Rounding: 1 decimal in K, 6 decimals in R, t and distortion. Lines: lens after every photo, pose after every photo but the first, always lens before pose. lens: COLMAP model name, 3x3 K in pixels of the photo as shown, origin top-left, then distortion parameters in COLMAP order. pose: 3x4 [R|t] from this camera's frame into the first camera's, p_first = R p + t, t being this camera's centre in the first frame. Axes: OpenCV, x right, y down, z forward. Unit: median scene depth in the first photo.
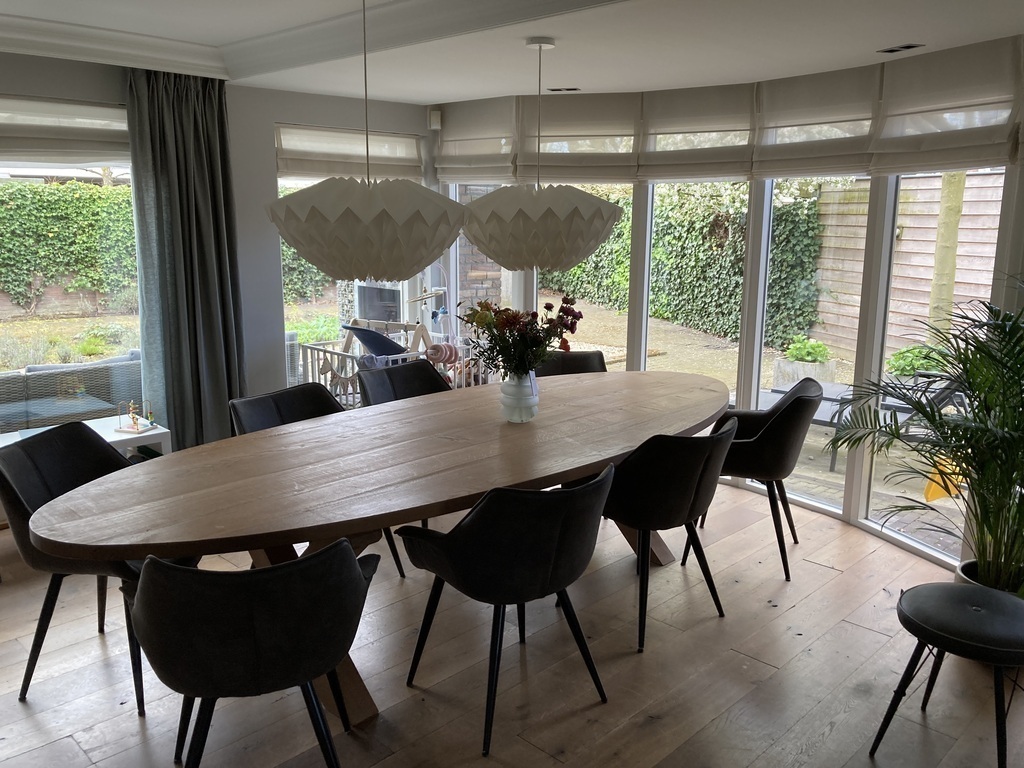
lens RADIAL K [[832.6, 0, 512.0], [0, 832.6, 384.0], [0, 0, 1]] dist [0.008590, -0.003303]
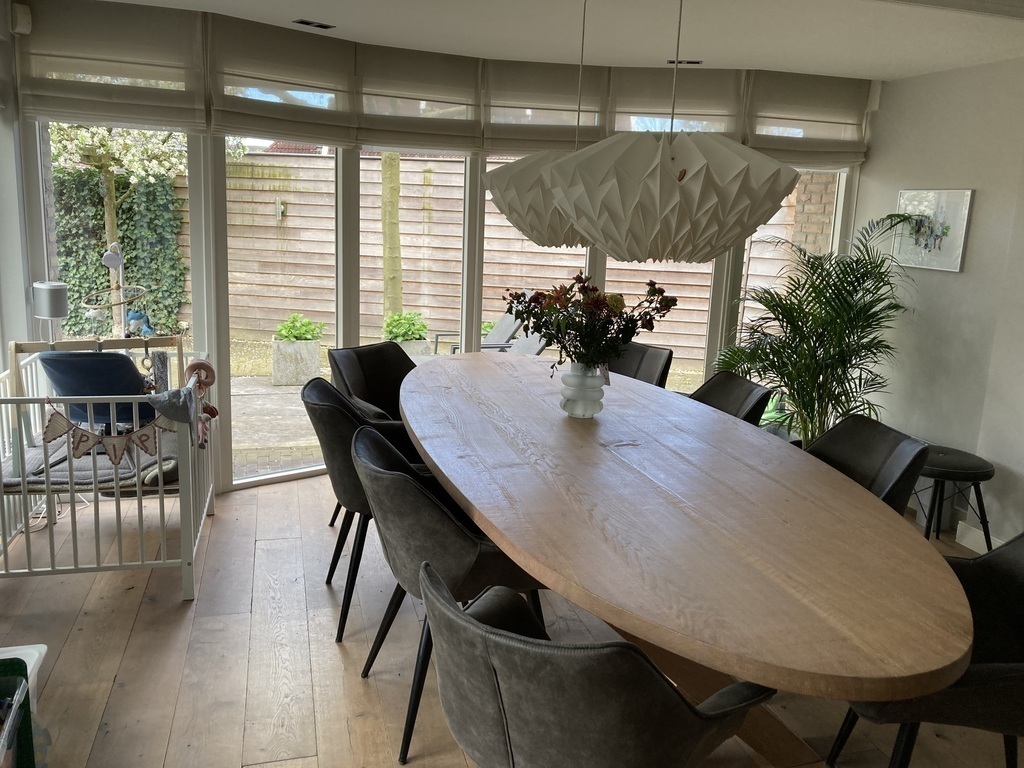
lens RADIAL K [[853.5, 0, 512.0], [0, 853.5, 384.0], [0, 0, 1]] dist [0.000303, -0.000604]
pose [[0.511457, -0.154006, 0.845395, -0.349558], [0.134586, 0.986024, 0.098201, -0.038235], [-0.848704, 0.063553, 0.525036, 0.249897]]
